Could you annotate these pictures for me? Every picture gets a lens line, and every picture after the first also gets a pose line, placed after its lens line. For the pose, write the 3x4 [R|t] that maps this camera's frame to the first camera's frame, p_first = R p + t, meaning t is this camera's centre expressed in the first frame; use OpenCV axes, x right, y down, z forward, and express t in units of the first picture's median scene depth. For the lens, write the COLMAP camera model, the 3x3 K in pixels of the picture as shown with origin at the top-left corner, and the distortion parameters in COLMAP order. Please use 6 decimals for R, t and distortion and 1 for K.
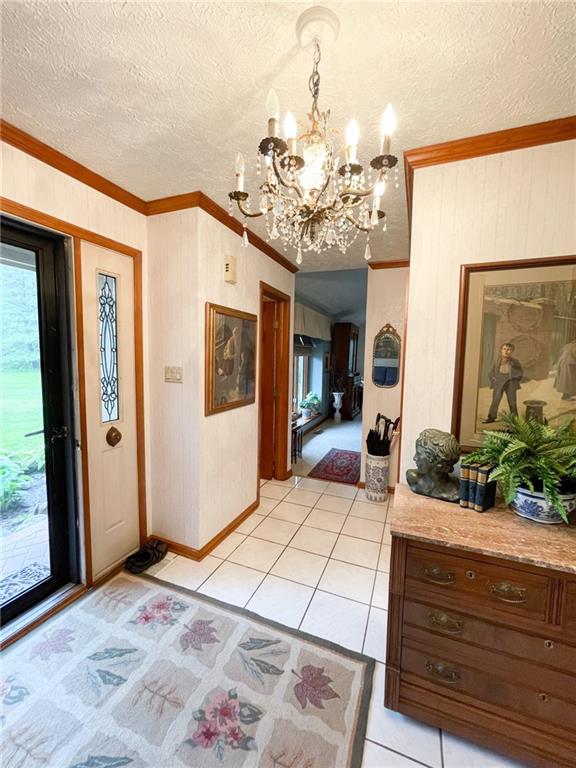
lens RADIAL K [[310.6, 0, 290.5], [0, 310.6, 382.2], [0, 0, 1]] dist [-0.003248, -0.000050]
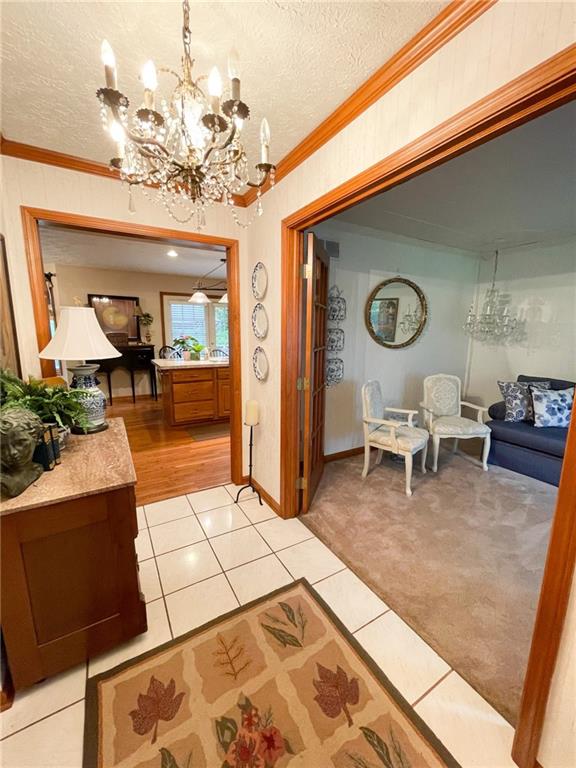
lens RADIAL K [[310.6, 0, 288.1], [0, 310.6, 380.0], [0, 0, 1]] dist [-0.003248, -0.000050]
pose [[-0.790078, -0.120281, 0.601090, -0.699451], [0.031693, 0.971235, 0.236006, -0.107628], [-0.612187, 0.205513, -0.763539, 1.391193]]
